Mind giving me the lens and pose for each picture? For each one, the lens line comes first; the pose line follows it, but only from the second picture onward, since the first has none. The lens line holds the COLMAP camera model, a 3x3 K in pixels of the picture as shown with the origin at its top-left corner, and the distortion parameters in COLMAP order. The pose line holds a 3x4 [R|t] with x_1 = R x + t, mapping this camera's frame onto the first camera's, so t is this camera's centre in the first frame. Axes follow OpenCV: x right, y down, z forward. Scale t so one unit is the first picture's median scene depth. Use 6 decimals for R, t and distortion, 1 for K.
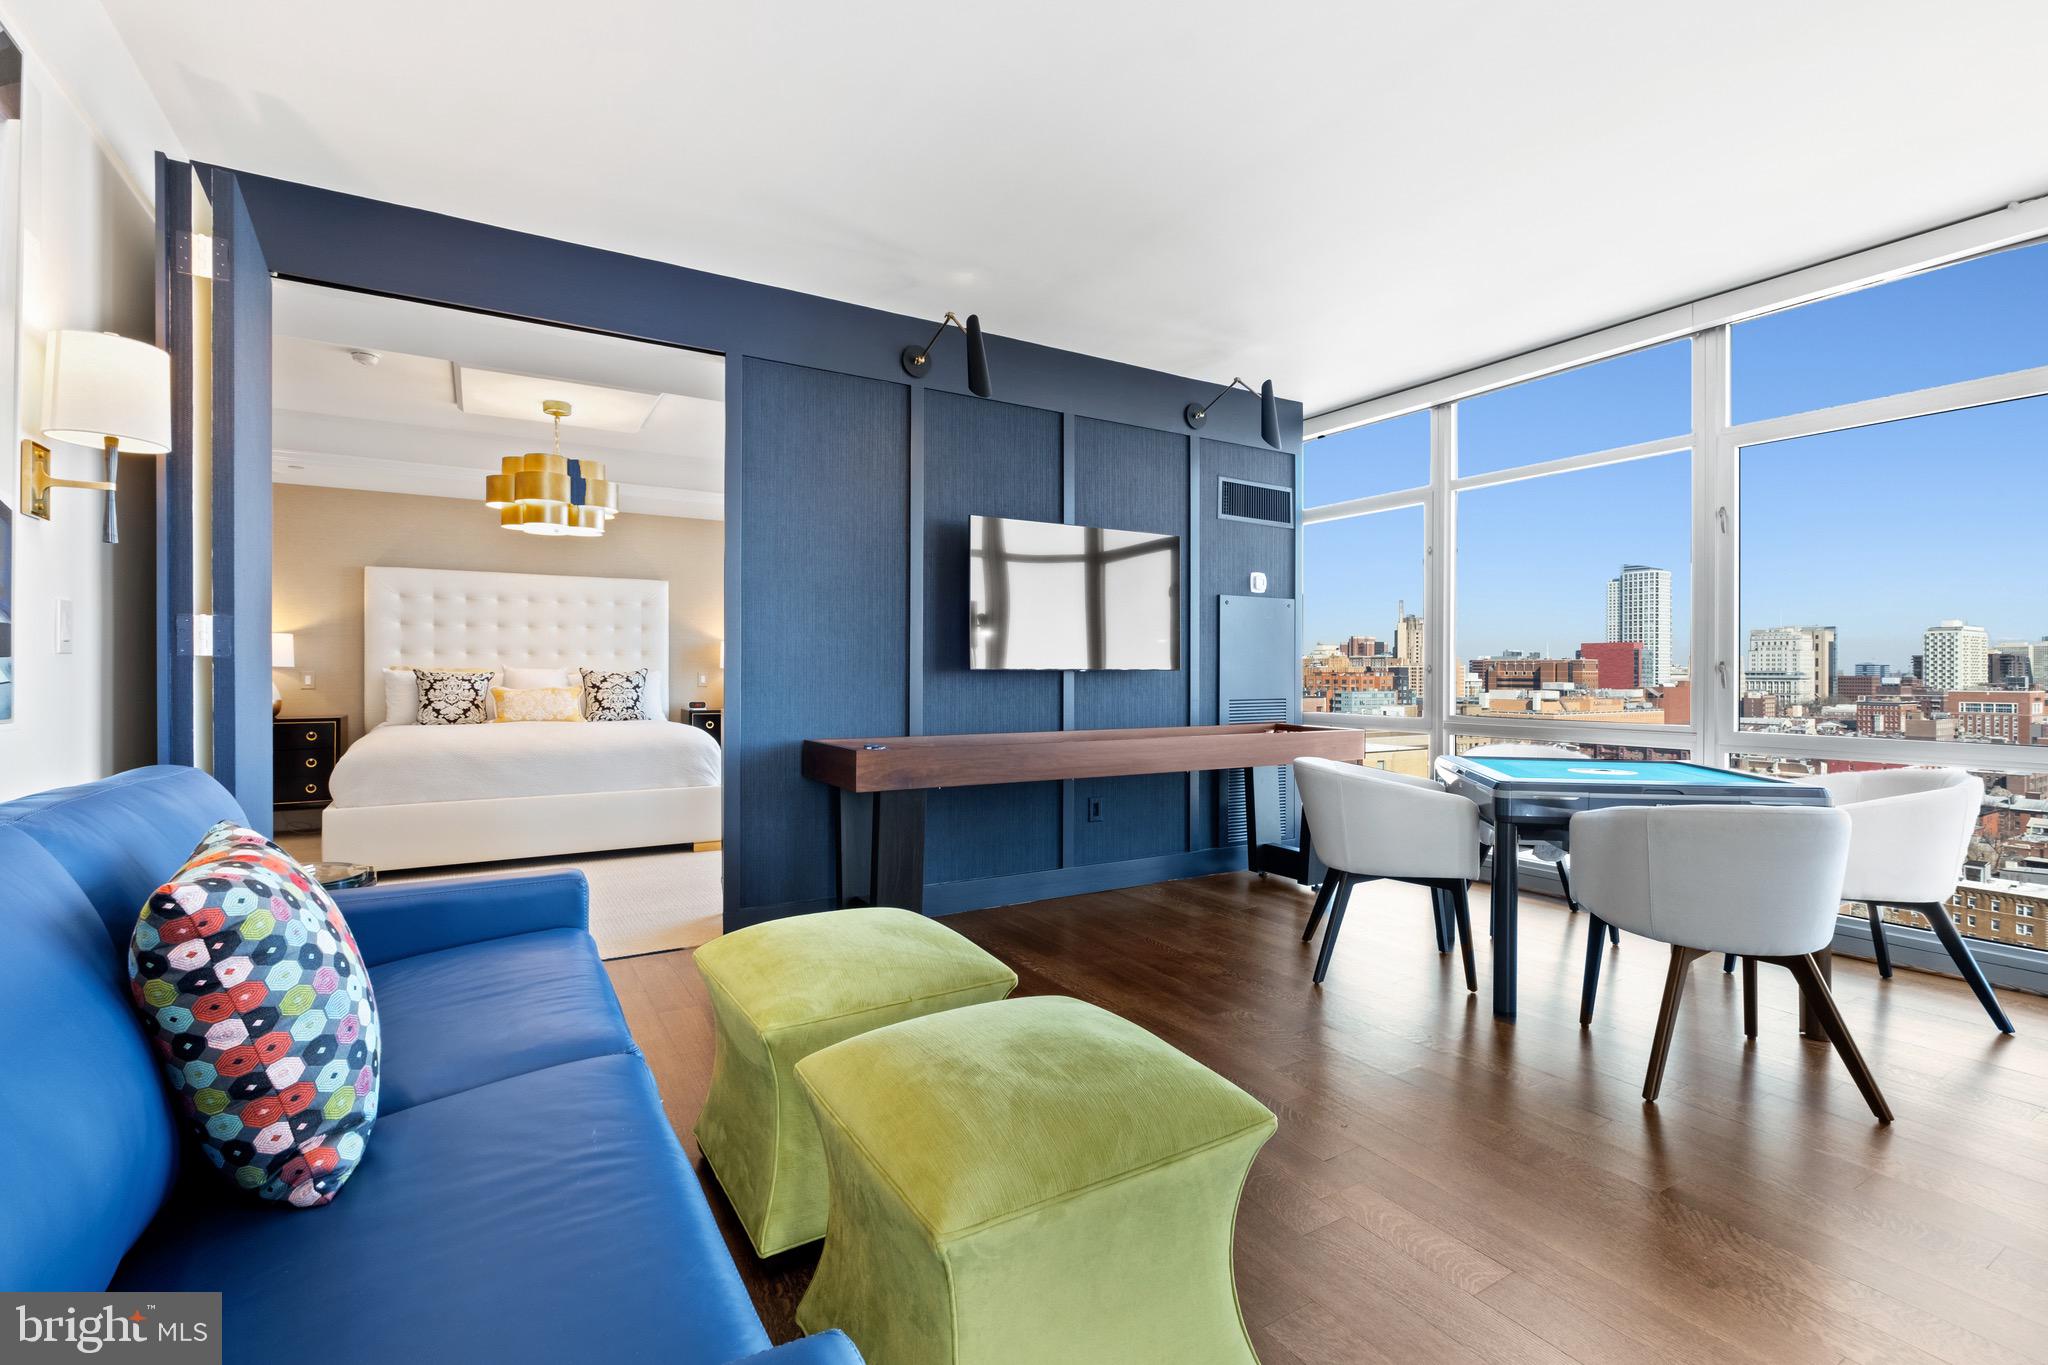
lens RADIAL K [[826.7, 0, 939.7], [0, 826.7, 674.2], [0, 0, 1]] dist [-0.001264, -0.000612]
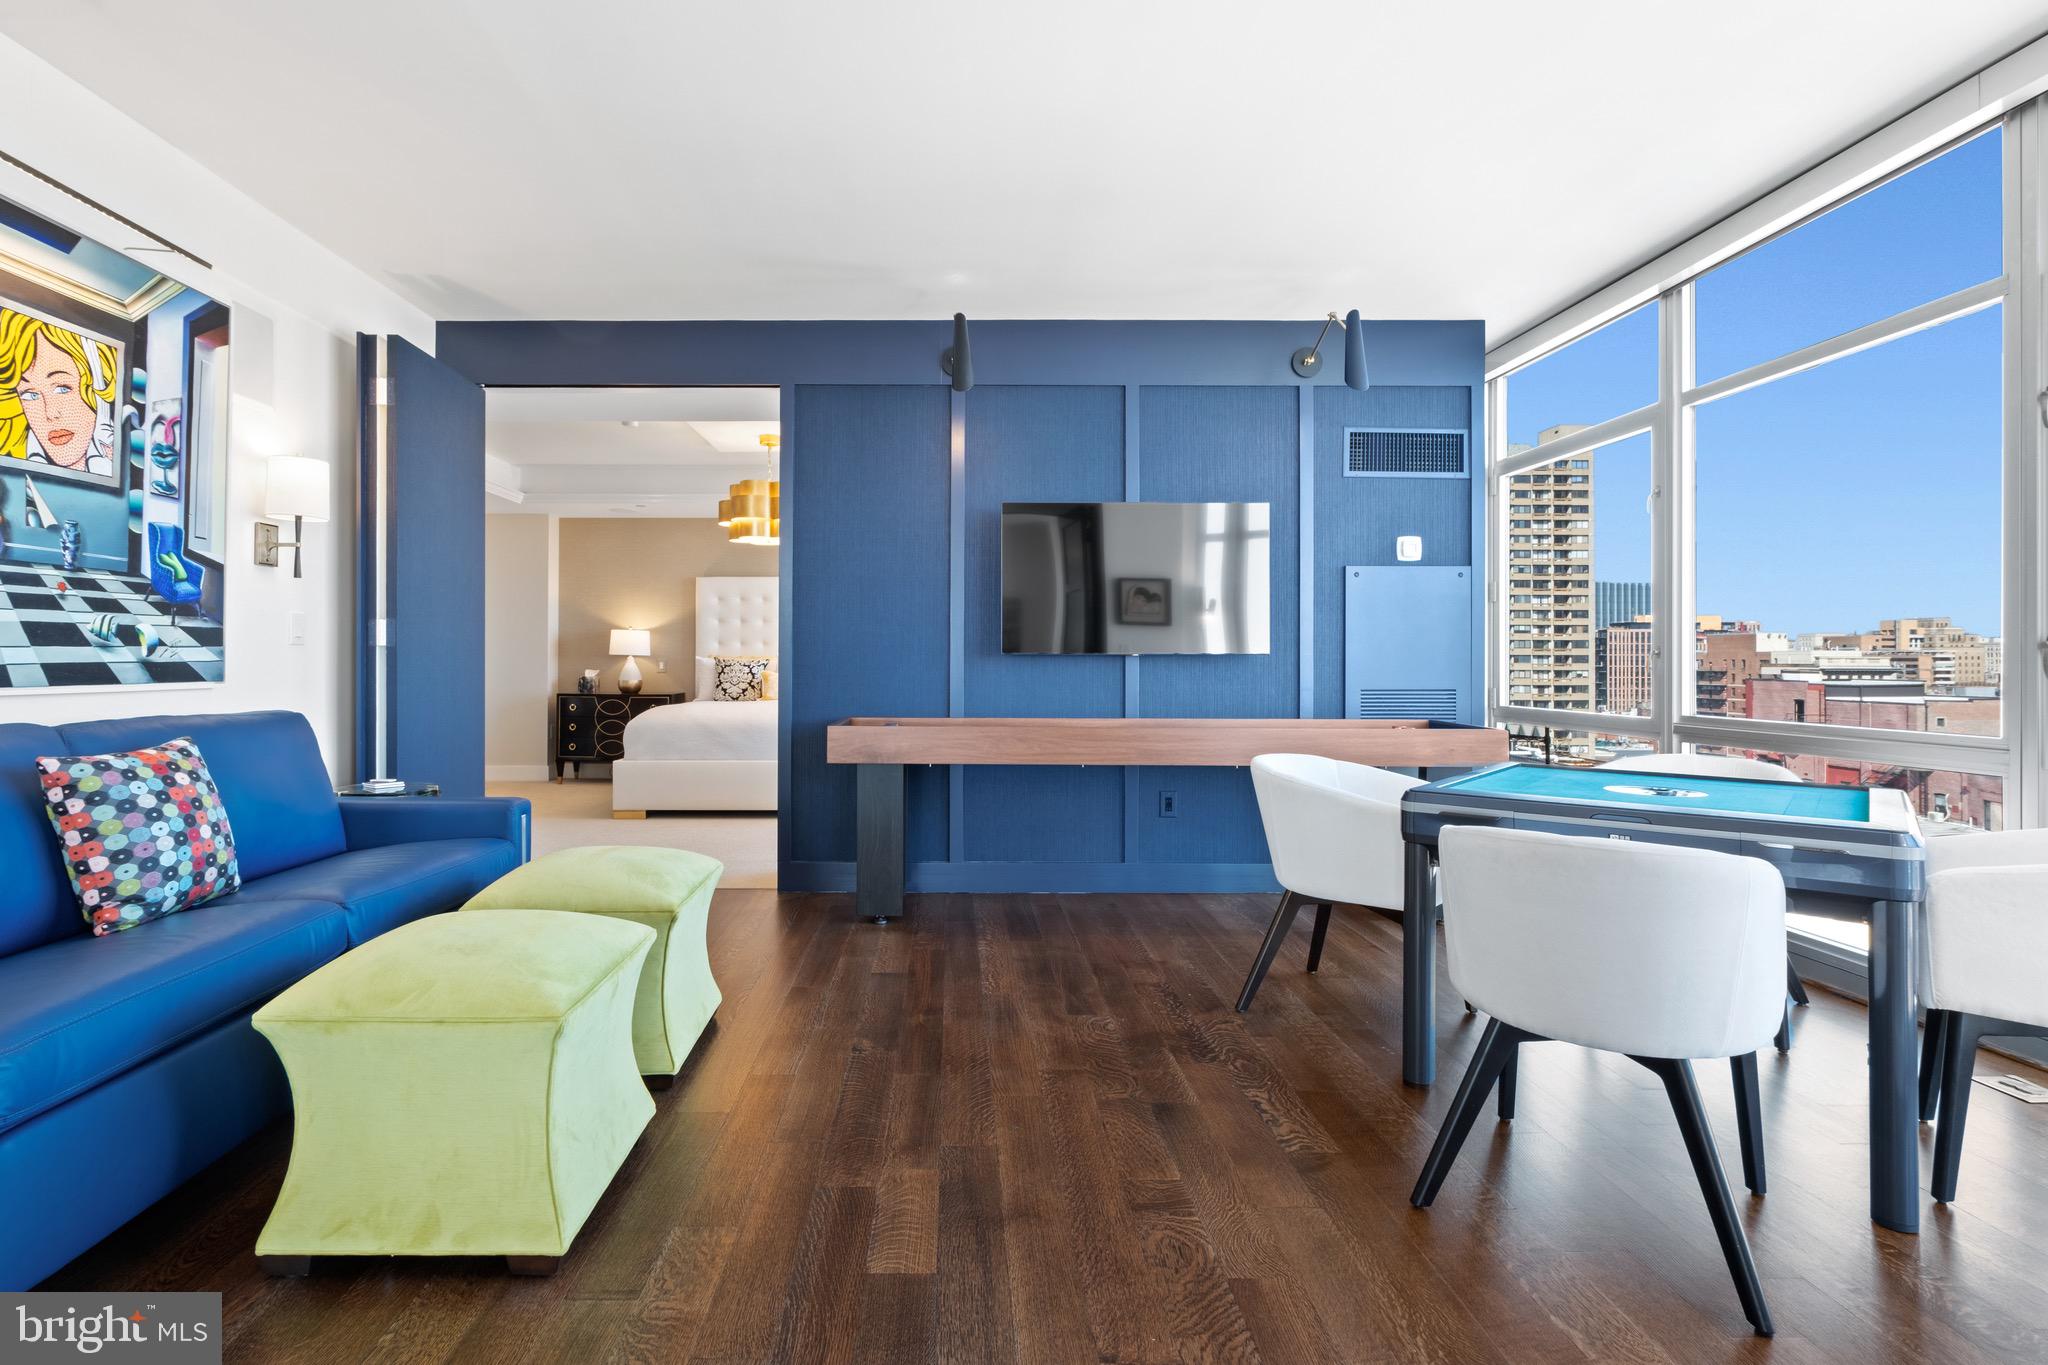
lens RADIAL K [[826.7, 0, 923.5], [0, 826.7, 660.4], [0, 0, 1]] dist [-0.001264, -0.000612]
pose [[0.883429, -0.000303, -0.468565, 0.389968], [-0.001381, 0.999994, -0.003252, 0.004996], [0.468563, 0.003520, 0.883423, 0.048757]]
